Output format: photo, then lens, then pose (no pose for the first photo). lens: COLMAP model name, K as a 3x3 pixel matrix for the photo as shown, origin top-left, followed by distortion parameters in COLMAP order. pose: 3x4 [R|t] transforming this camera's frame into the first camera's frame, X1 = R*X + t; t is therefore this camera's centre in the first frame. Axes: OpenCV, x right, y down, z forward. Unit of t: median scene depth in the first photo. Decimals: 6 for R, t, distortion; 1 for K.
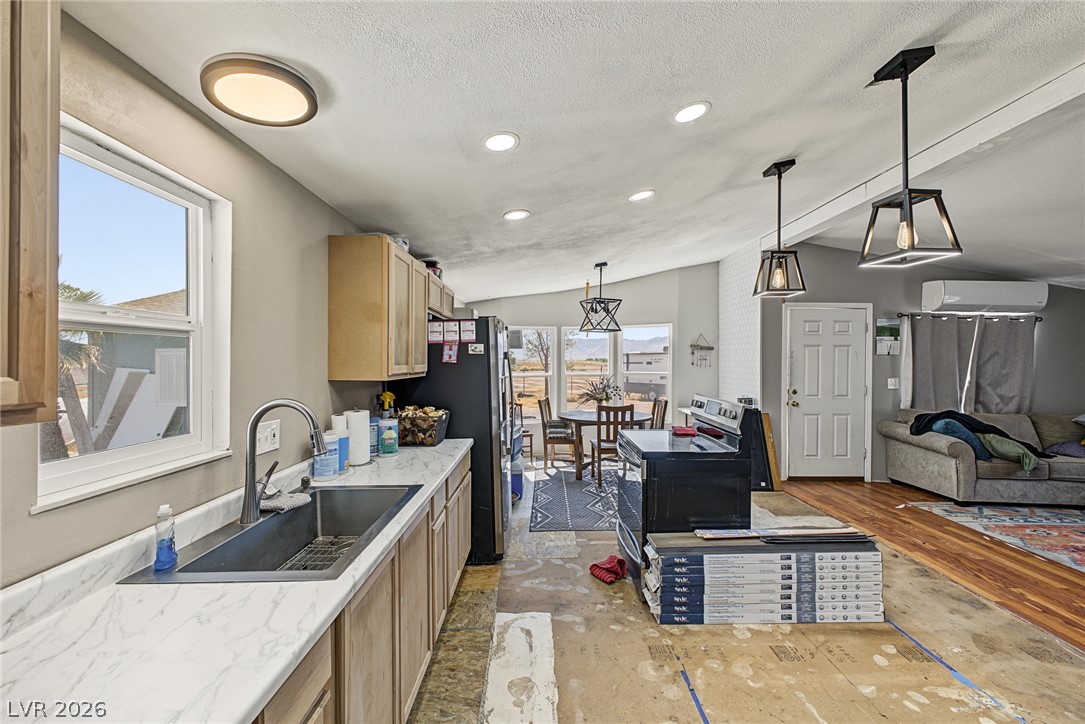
lens RADIAL K [[436.7, 0, 535.4], [0, 436.7, 358.2], [0, 0, 1]] dist [0.009478, -0.000263]
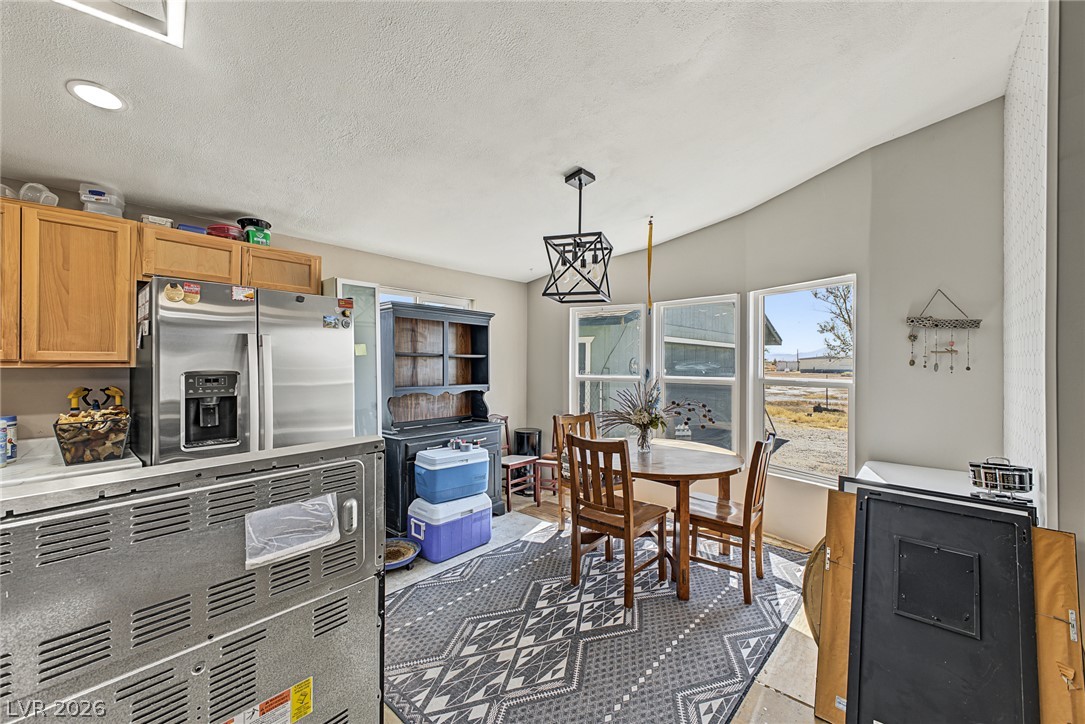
lens RADIAL K [[429.3, 0, 542.5], [0, 429.3, 362.0], [0, 0, 1]] dist [0.010879, -0.000477]
pose [[0.745601, 0.002688, -0.666387, 0.589668], [-0.003499, 0.999994, 0.000119, 0.021440], [0.666383, 0.002243, 0.745606, 0.715518]]
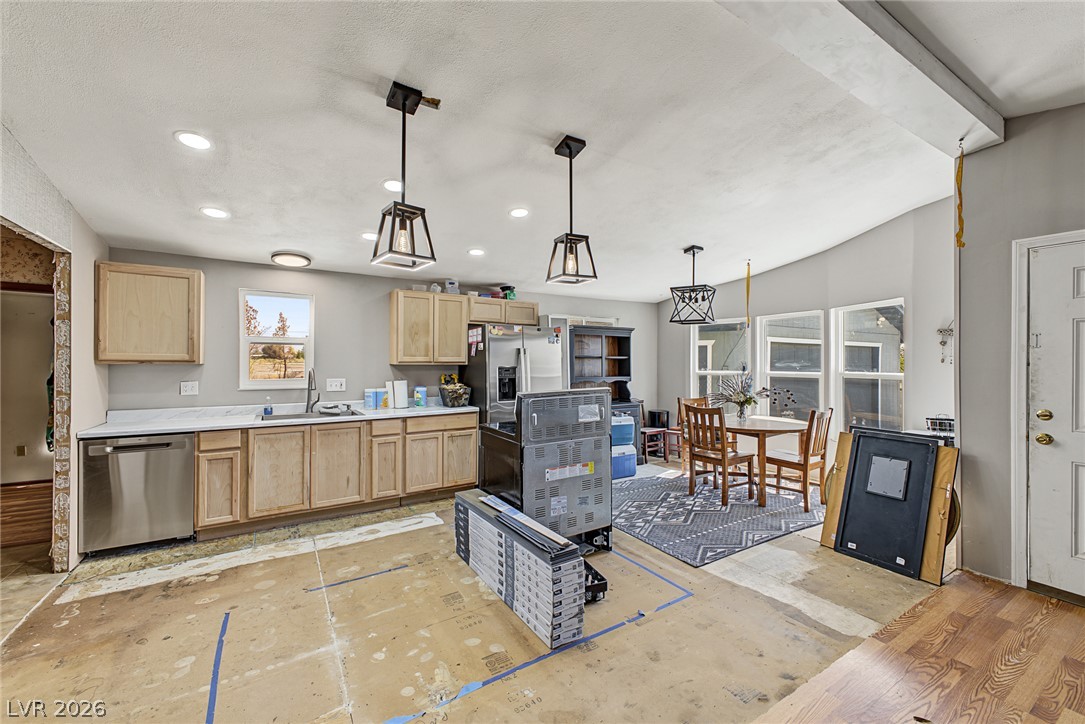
lens RADIAL K [[428.0, 0, 533.3], [0, 428.0, 359.5], [0, 0, 1]] dist [0.013429, -0.000327]
pose [[0.510686, -0.004723, -0.859754, 0.927070], [0.000623, 0.999987, -0.005124, 0.022332], [0.859767, 0.002081, 0.510682, 0.332758]]
